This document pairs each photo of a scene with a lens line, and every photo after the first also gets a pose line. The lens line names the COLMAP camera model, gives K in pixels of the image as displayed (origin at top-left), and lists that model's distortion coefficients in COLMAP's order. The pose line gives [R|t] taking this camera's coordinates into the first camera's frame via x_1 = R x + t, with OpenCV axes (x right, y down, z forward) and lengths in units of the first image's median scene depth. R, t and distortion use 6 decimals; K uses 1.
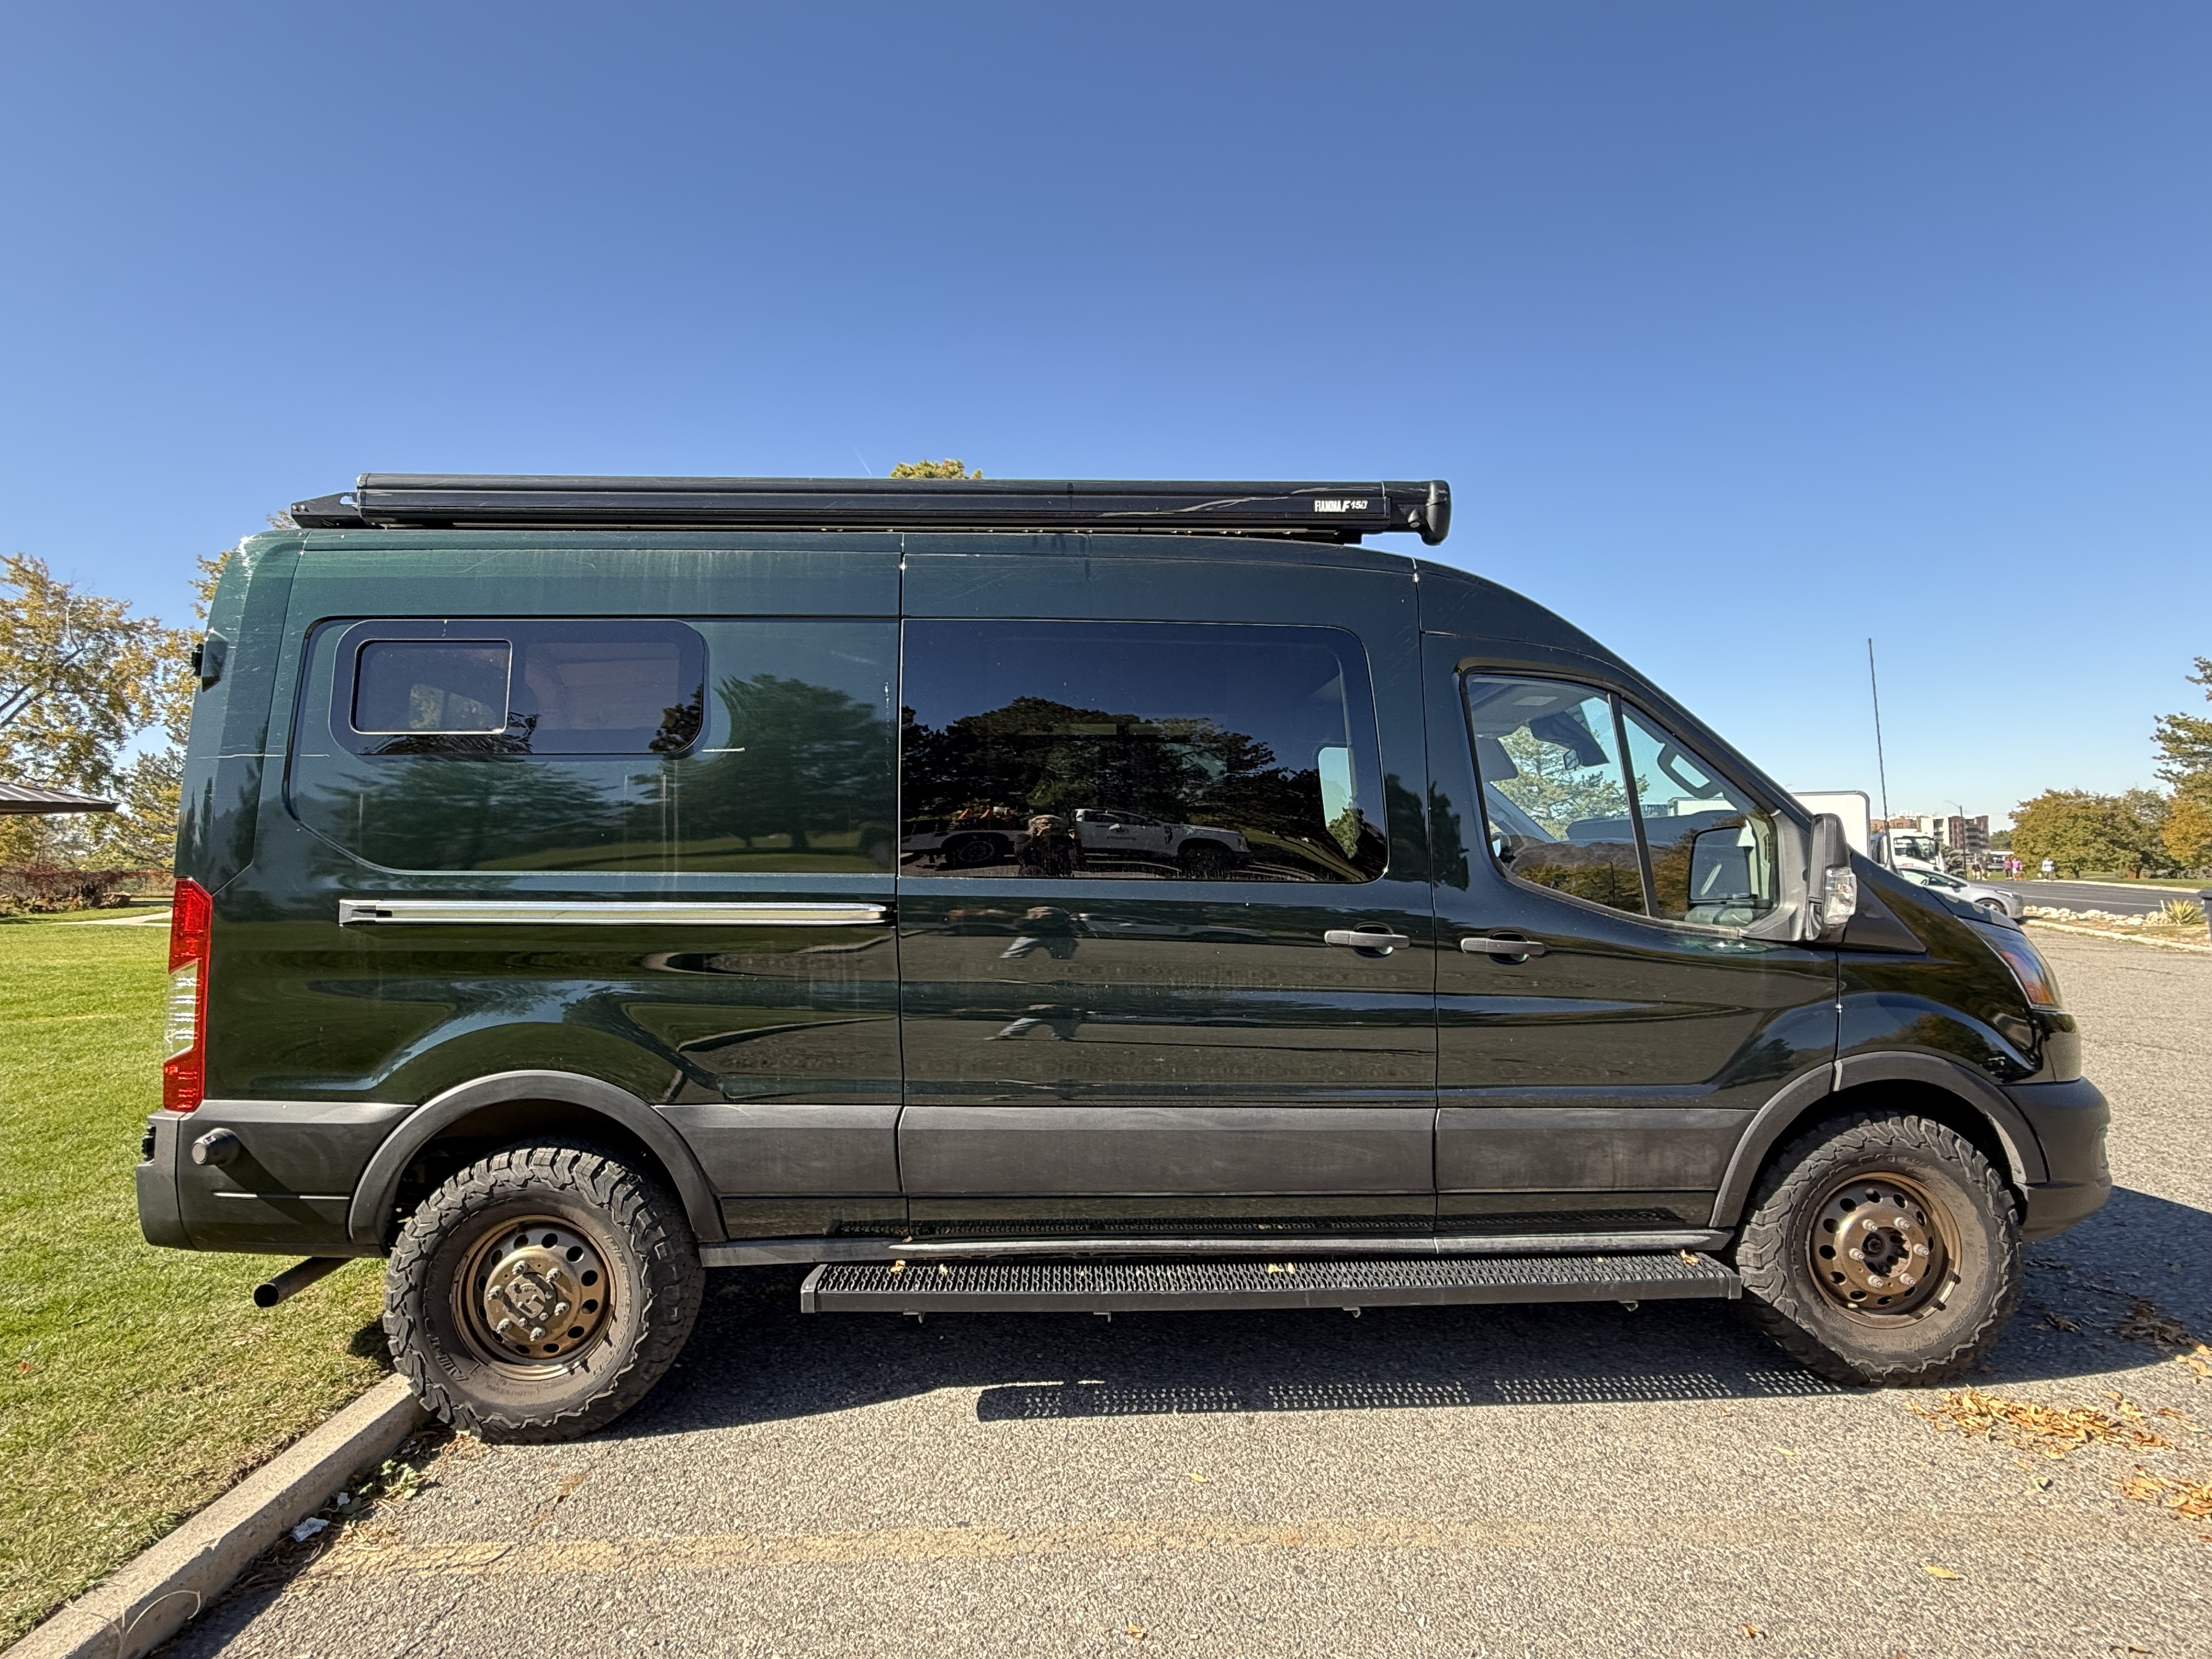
lens RADIAL K [[1031.5, 0, 1119.2], [0, 1031.5, 828.9], [0, 0, 1]] dist [-0.001654, 0.003015]
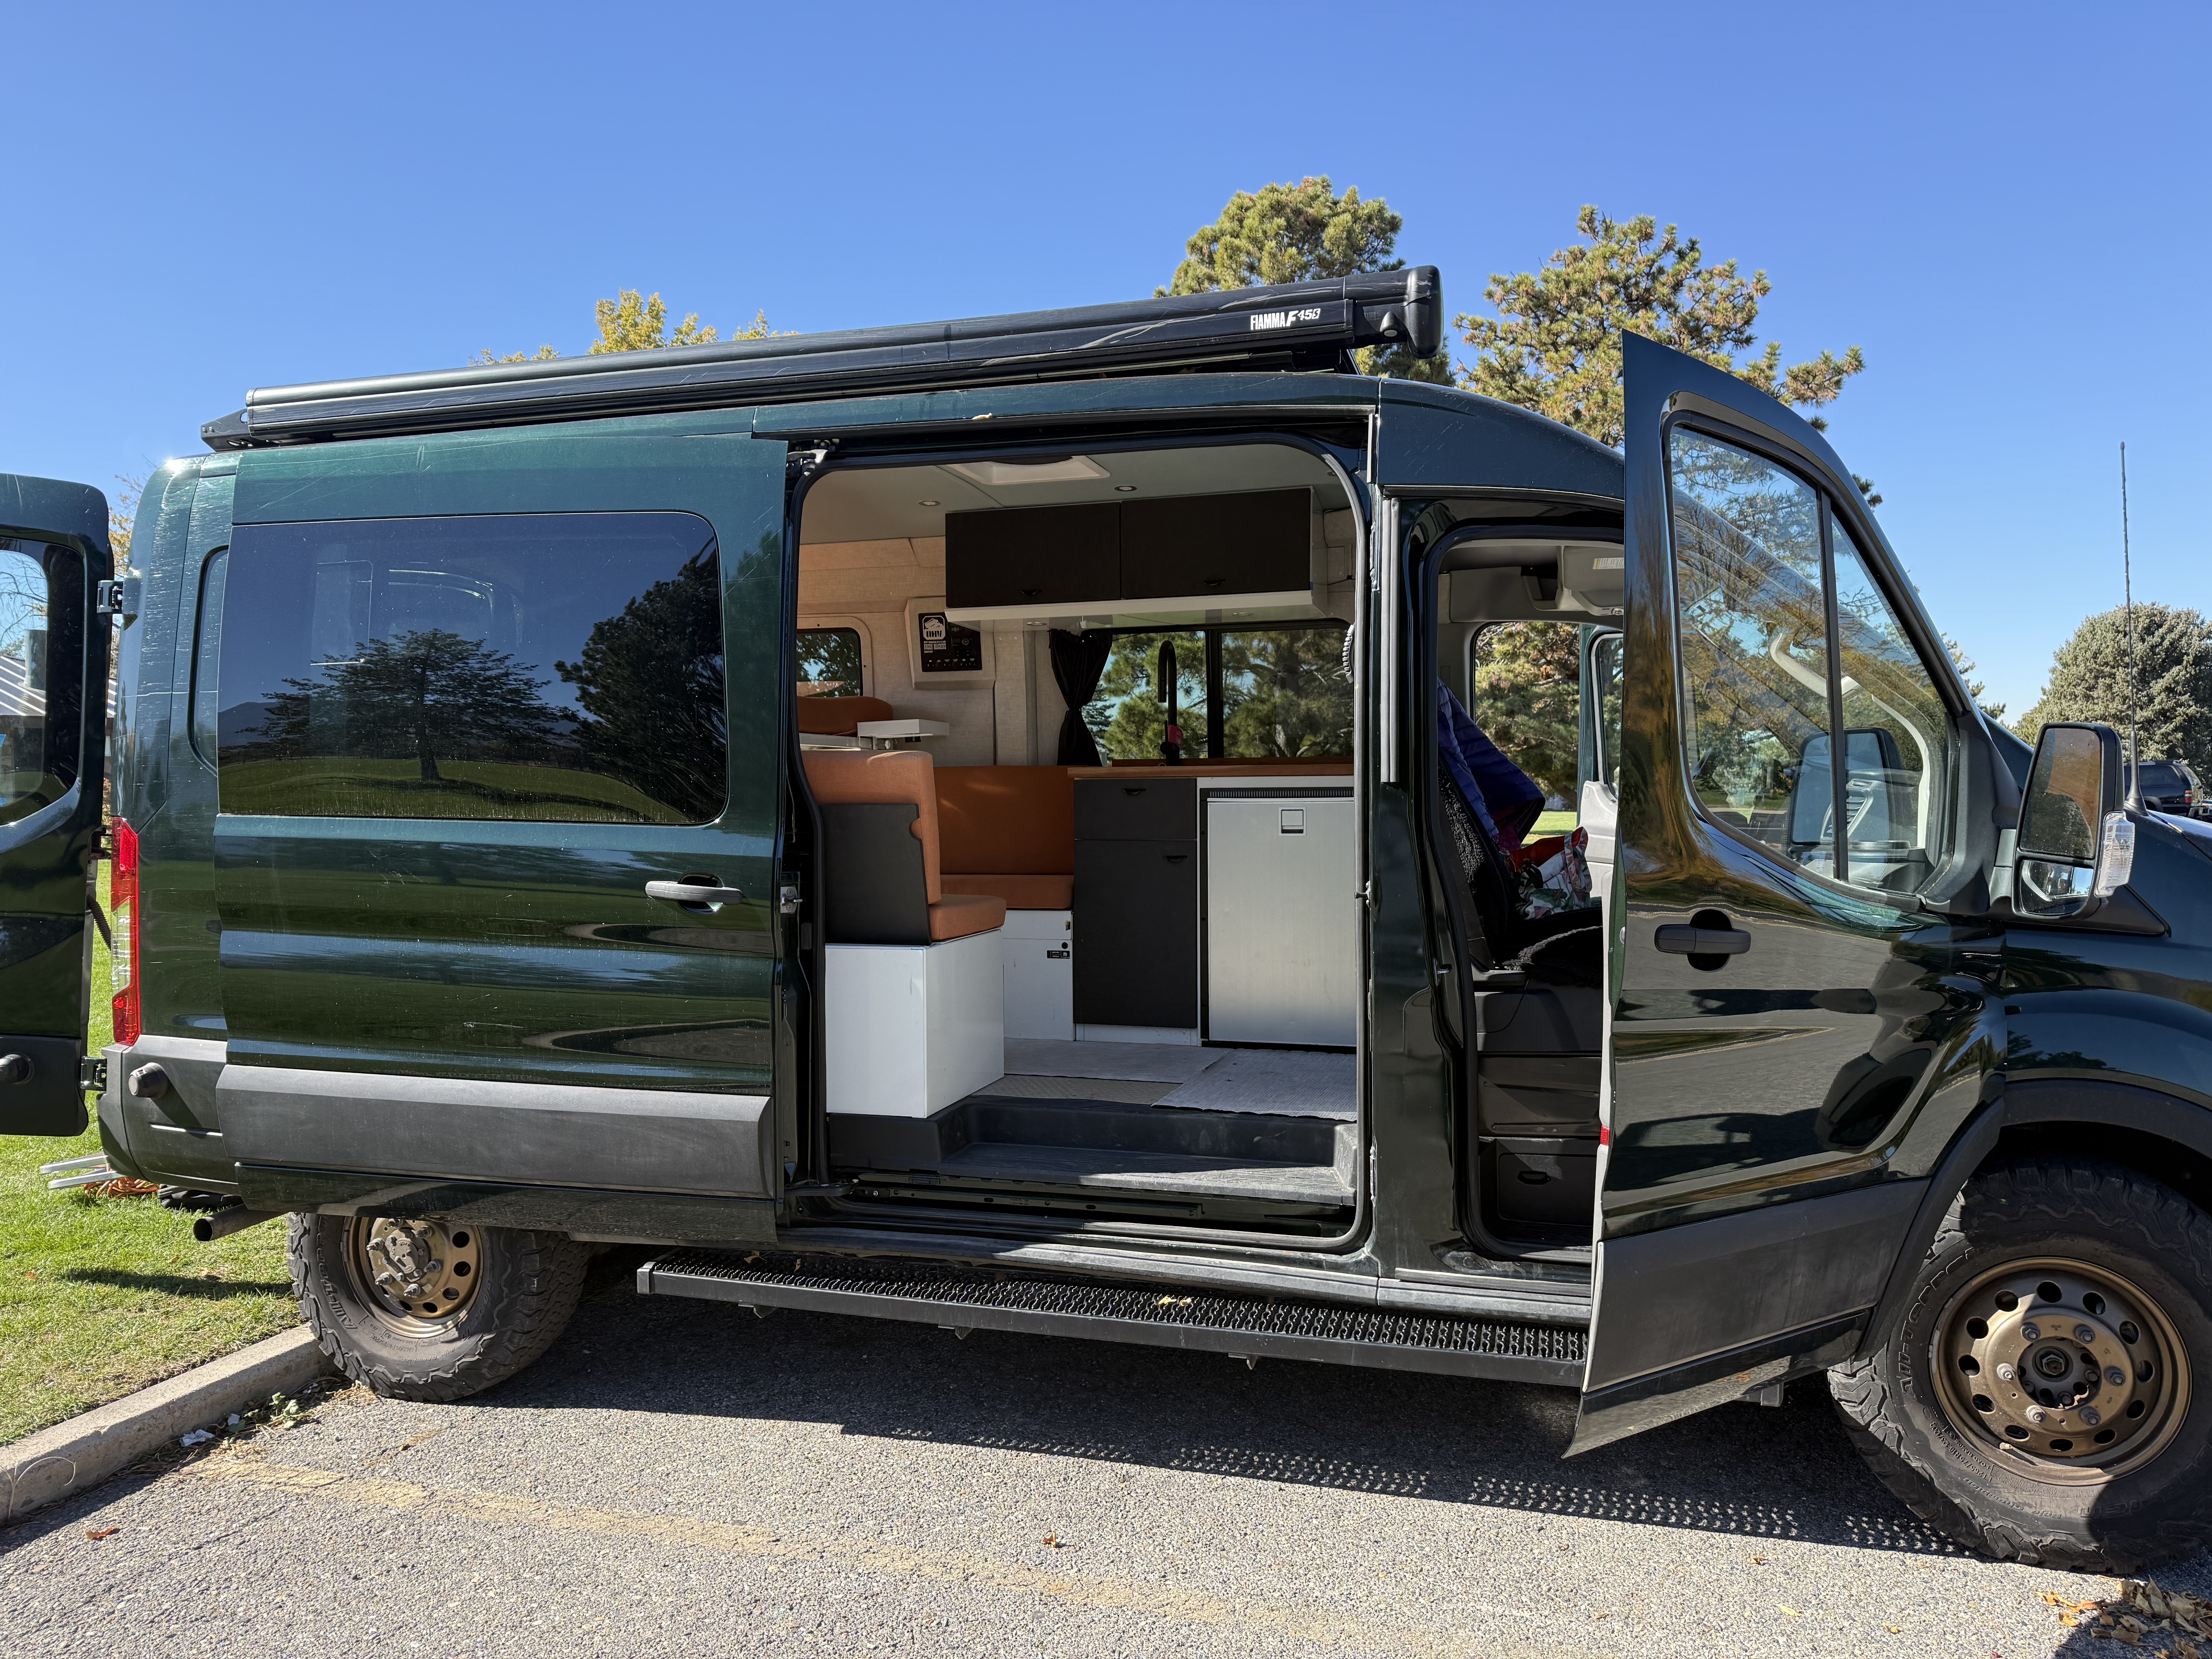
lens RADIAL K [[1549.0, 0, 1098.2], [0, 1549.0, 828.3], [0, 0, 1]] dist [0.019976, -0.011693]
pose [[0.948356, 0.002643, -0.317196, 0.504434], [0.017901, 0.997926, 0.061837, -0.019624], [0.316702, -0.064321, 0.946342, -0.146131]]
